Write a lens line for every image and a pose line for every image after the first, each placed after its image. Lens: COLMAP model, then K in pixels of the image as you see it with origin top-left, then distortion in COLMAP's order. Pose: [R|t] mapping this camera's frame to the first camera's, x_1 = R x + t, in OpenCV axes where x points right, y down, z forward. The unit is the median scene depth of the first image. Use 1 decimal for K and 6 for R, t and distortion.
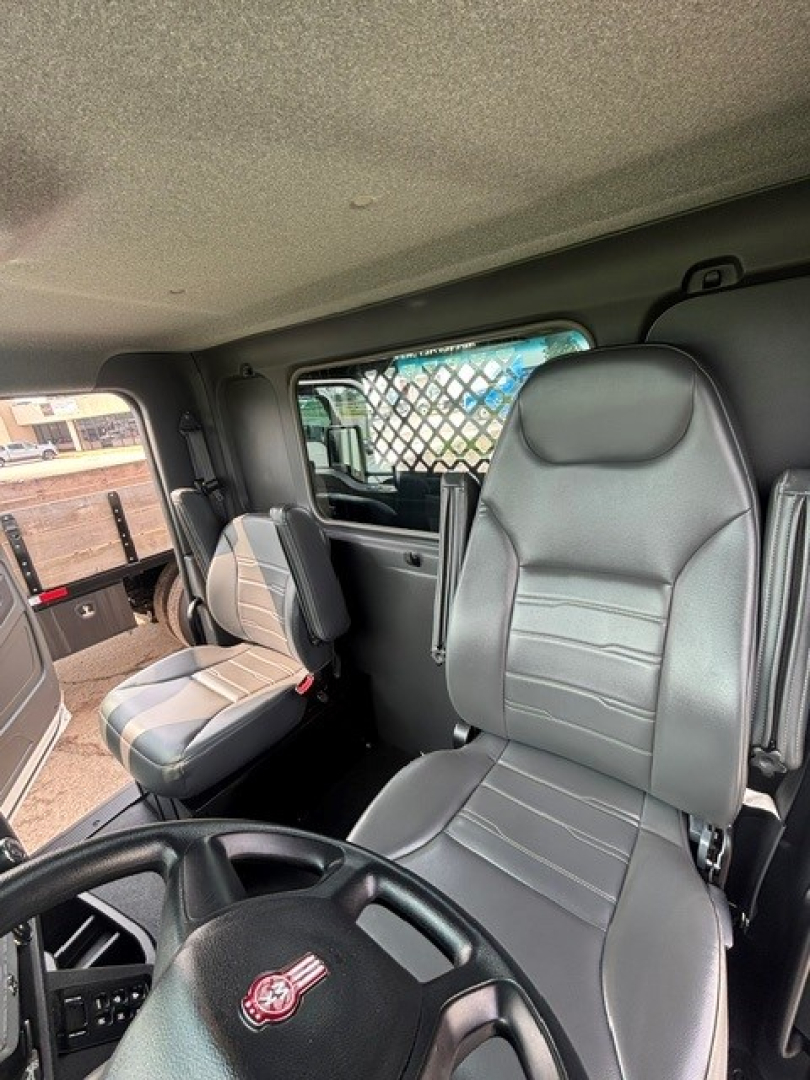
lens RADIAL K [[438.5, 0, 408.7], [0, 438.5, 538.4], [0, 0, 1]] dist [-0.002304, 0.000107]
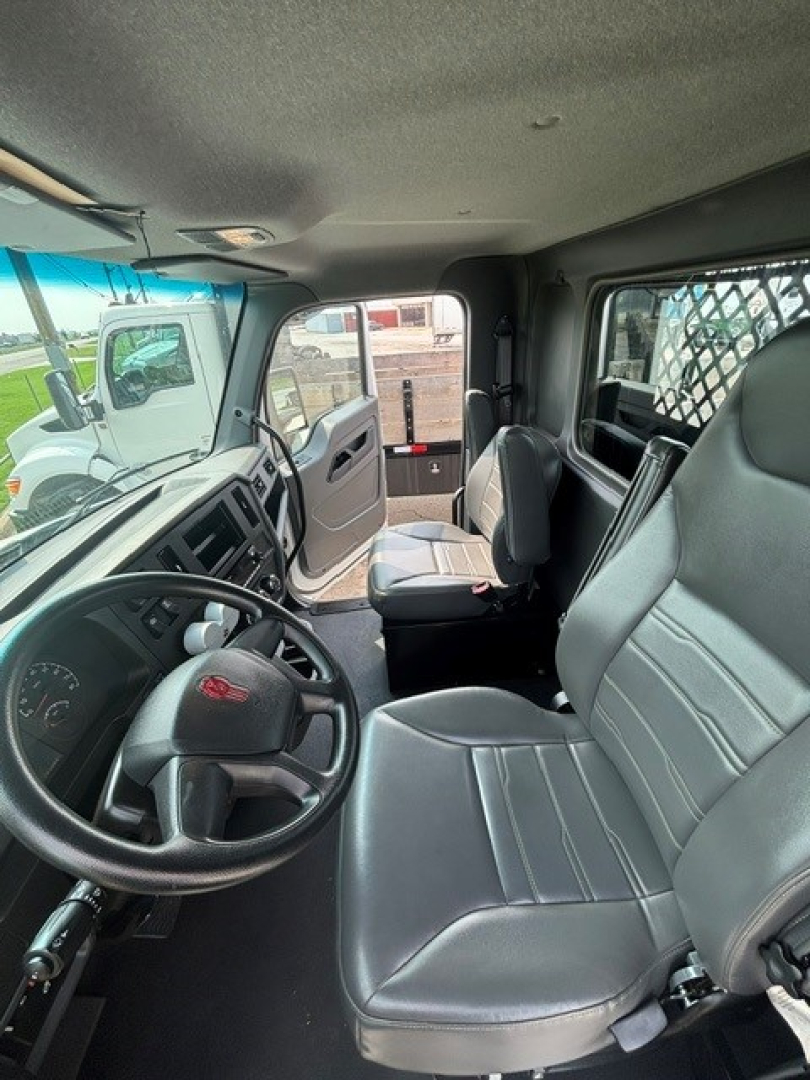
lens RADIAL K [[436.7, 0, 407.5], [0, 436.7, 538.1], [0, 0, 1]] dist [-0.000374, -0.000920]
pose [[0.673888, 0.400207, -0.621055, 0.240710], [-0.252761, 0.914747, 0.315199, -0.079197], [0.694253, -0.055431, 0.717593, 0.046441]]
